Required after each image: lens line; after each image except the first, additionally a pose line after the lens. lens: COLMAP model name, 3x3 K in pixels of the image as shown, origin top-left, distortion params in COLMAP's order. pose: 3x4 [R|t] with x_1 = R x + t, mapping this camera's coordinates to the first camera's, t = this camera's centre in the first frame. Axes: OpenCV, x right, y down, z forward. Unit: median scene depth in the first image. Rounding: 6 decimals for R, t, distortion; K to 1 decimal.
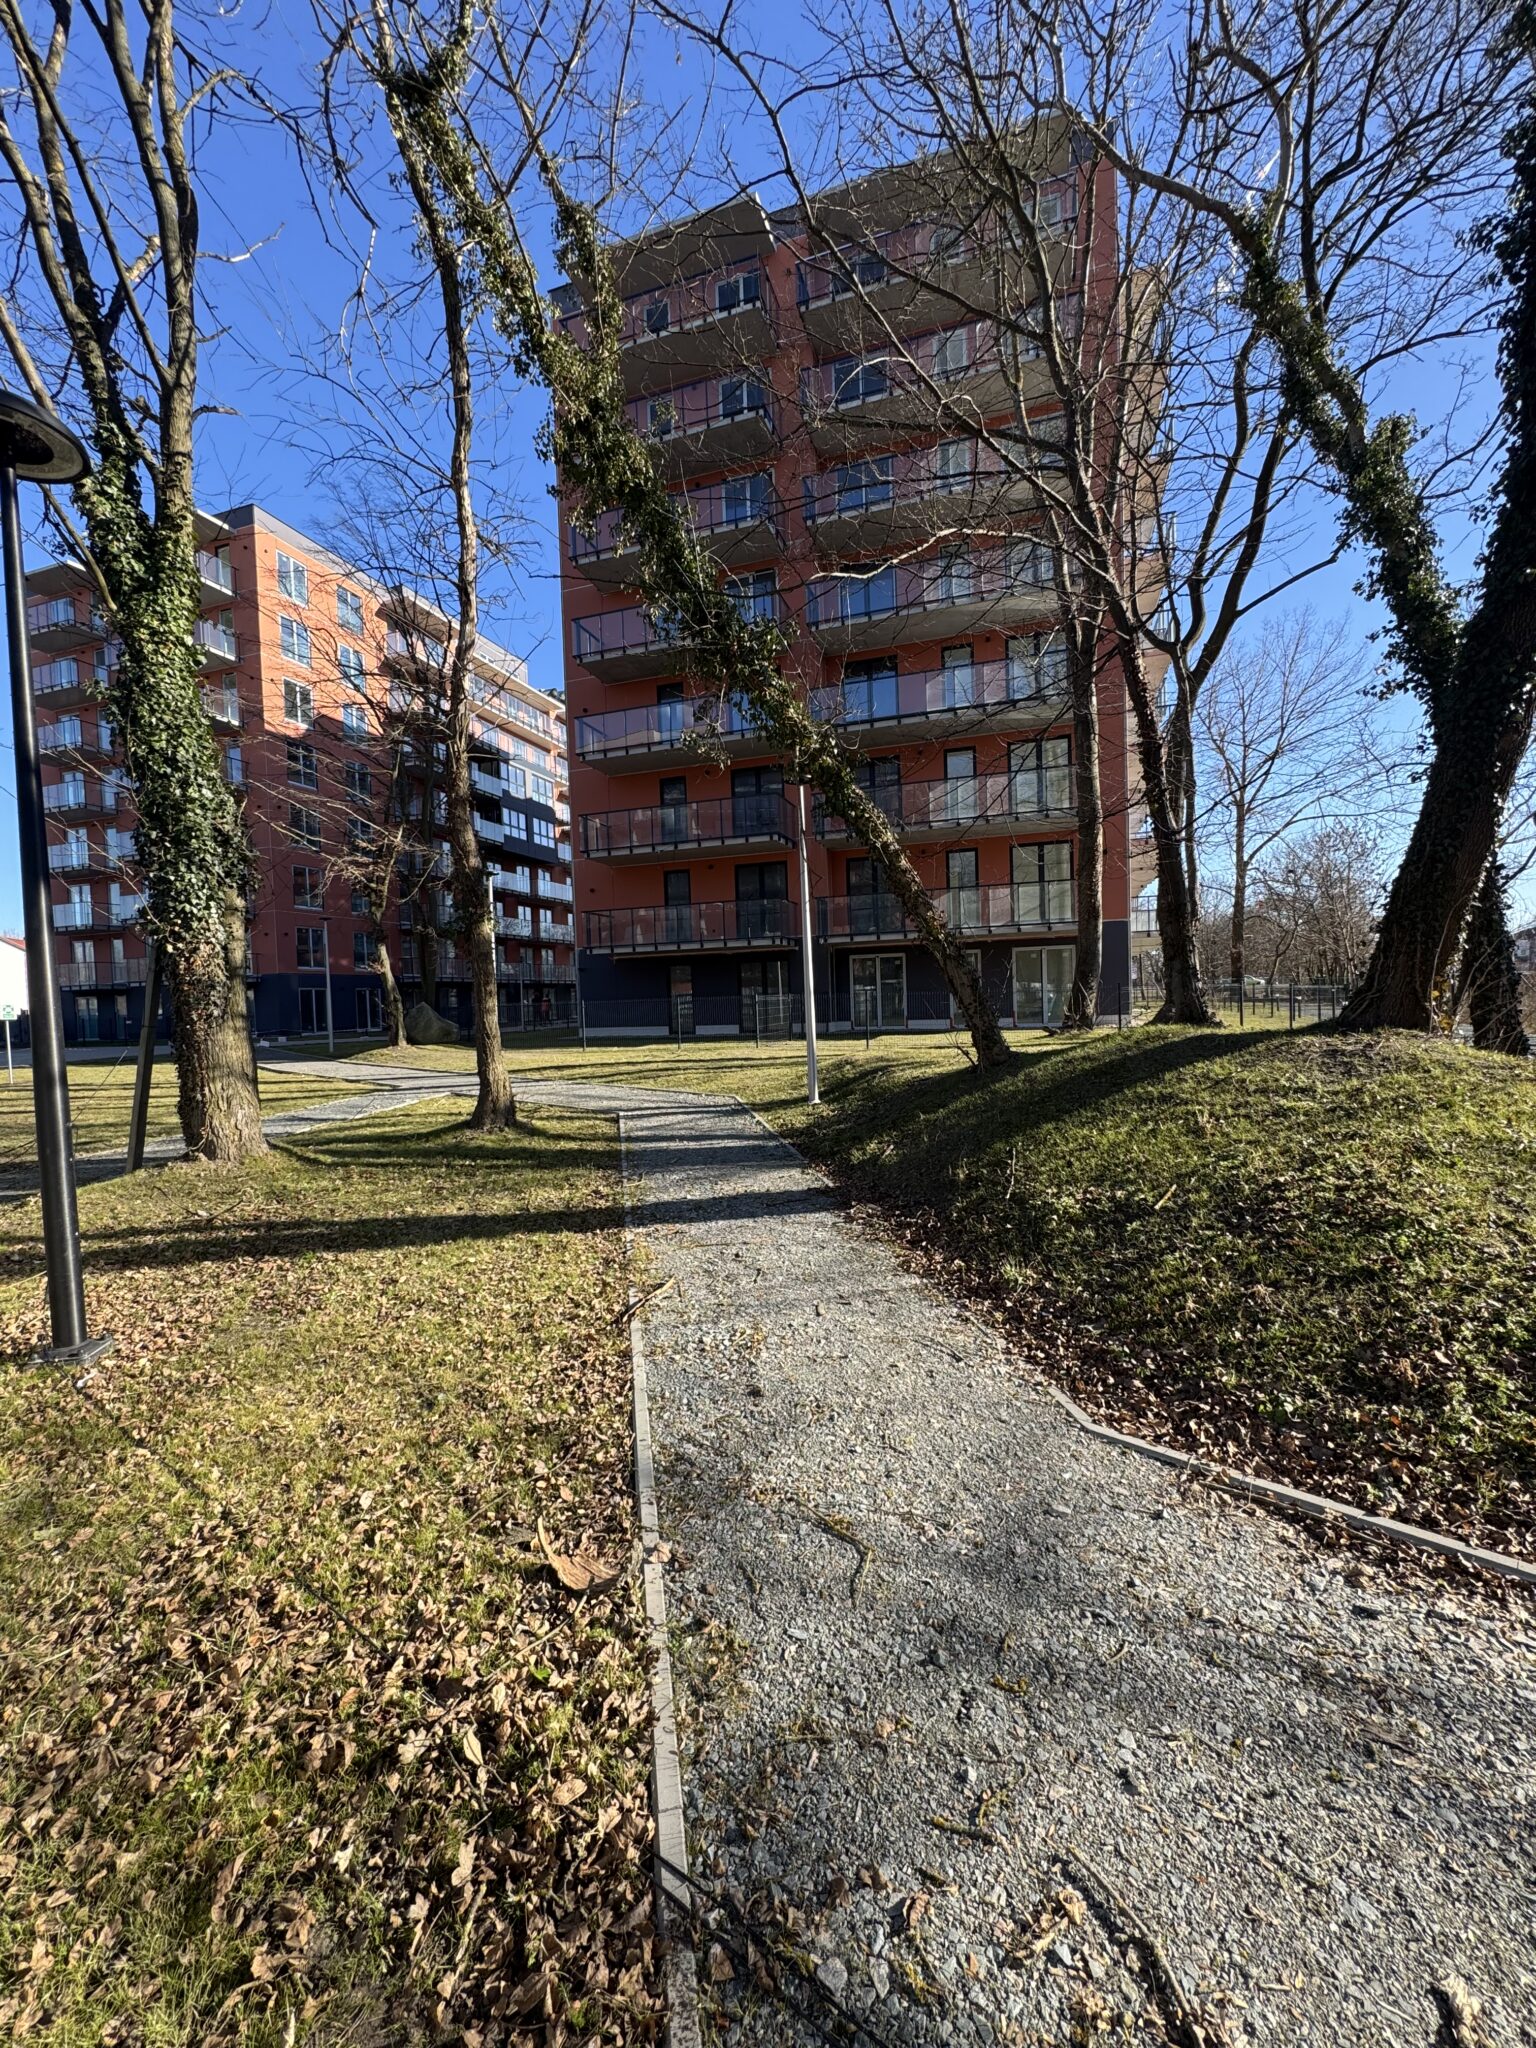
lens RADIAL K [[815.0, 0, 768.0], [0, 815.0, 1024.0], [0, 0, 1]] dist [-0.002901, 0.000543]
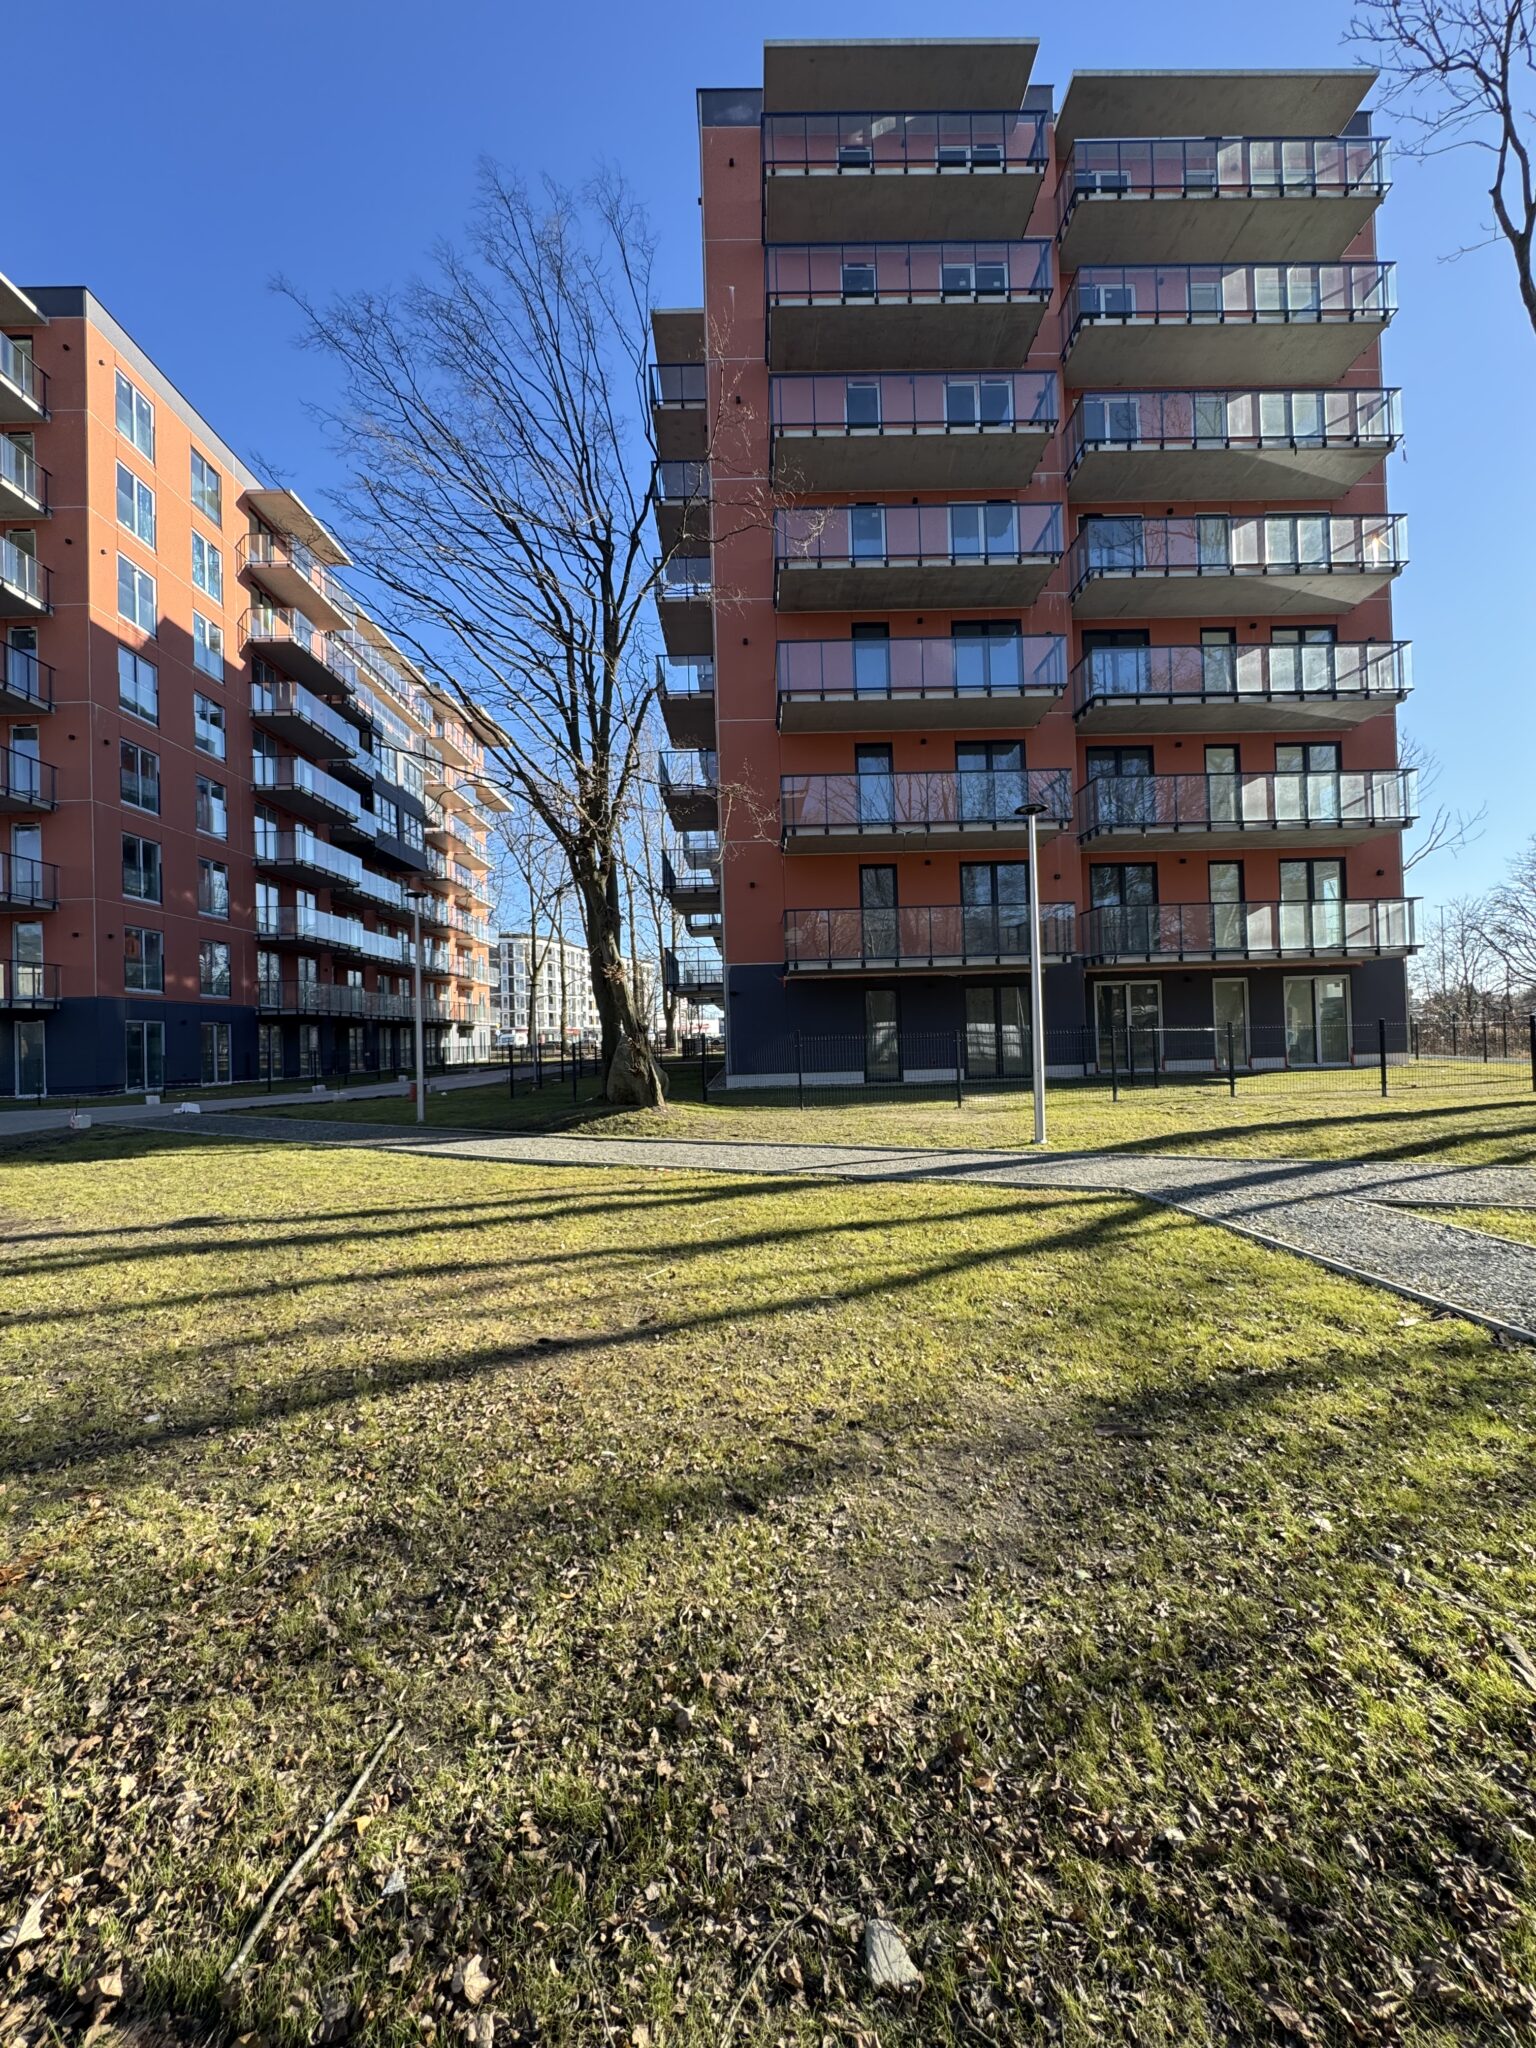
lens RADIAL K [[814.9, 0, 760.1], [0, 814.9, 1028.3], [0, 0, 1]] dist [-0.003662, 0.000176]
pose [[0.945778, 0.008972, 0.324688, -1.563016], [0.008377, 0.998612, -0.051995, 0.005294], [-0.324704, 0.051896, 0.944391, 1.121400]]
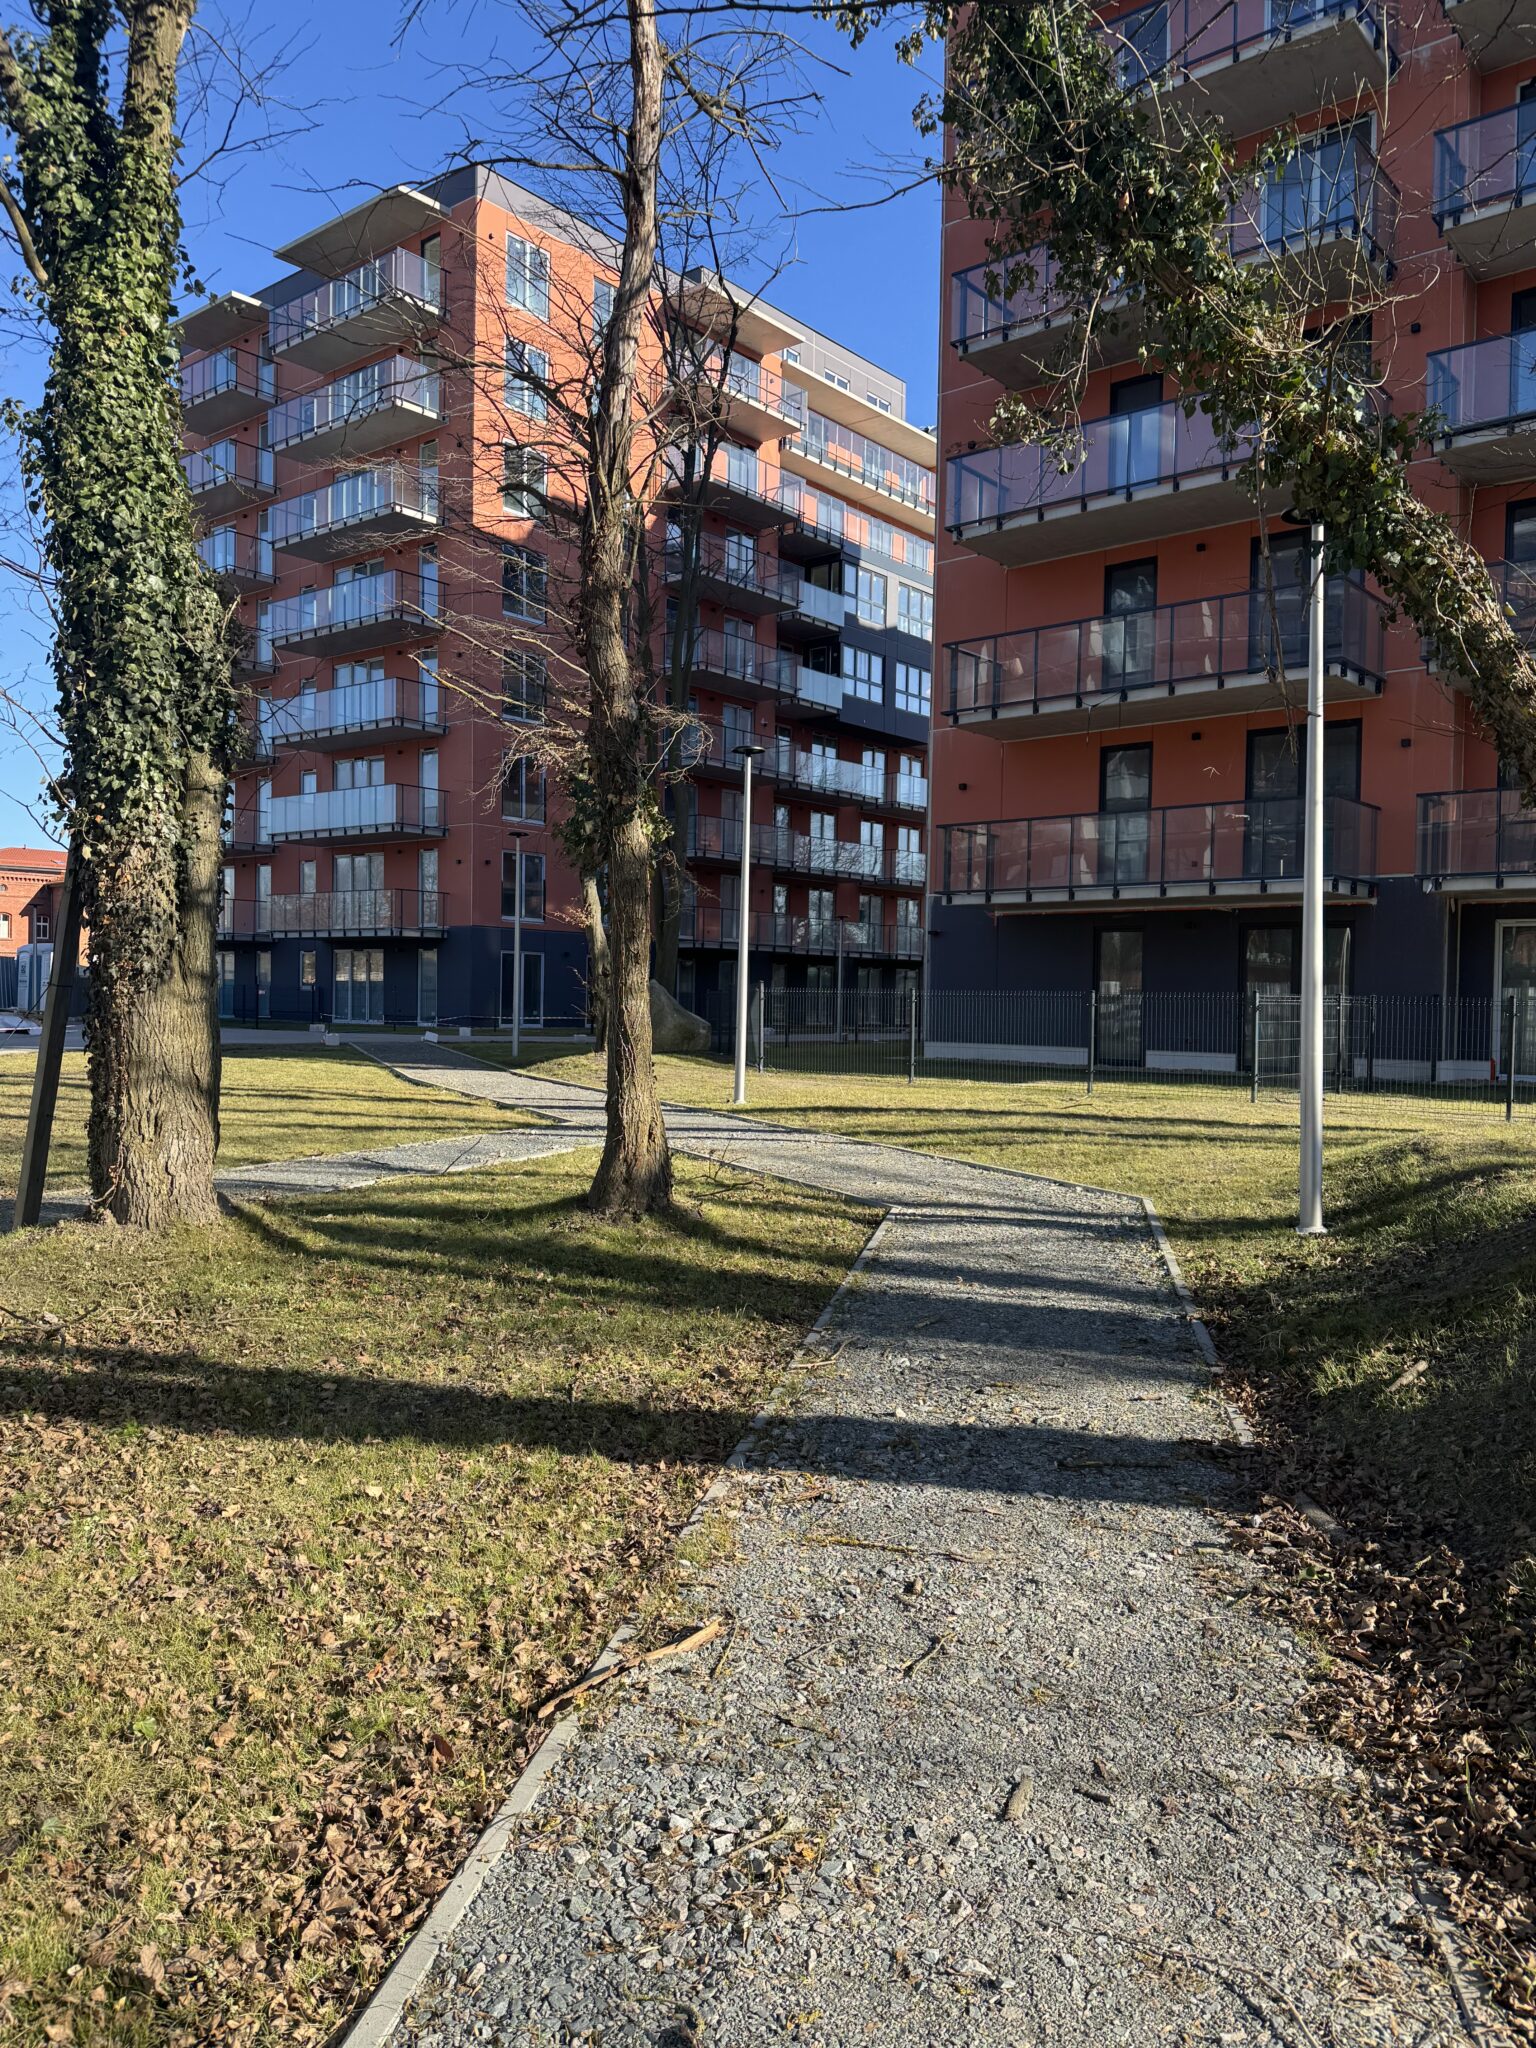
lens RADIAL K [[1482.2, 0, 757.3], [0, 1482.2, 1022.4], [0, 0, 1]] dist [0.094743, -0.137019]
pose [[0.927830, 0.054436, -0.369011, 0.098510], [-0.059294, 0.998239, -0.001828, 0.001483], [0.368262, 0.023576, 0.929423, 0.160049]]
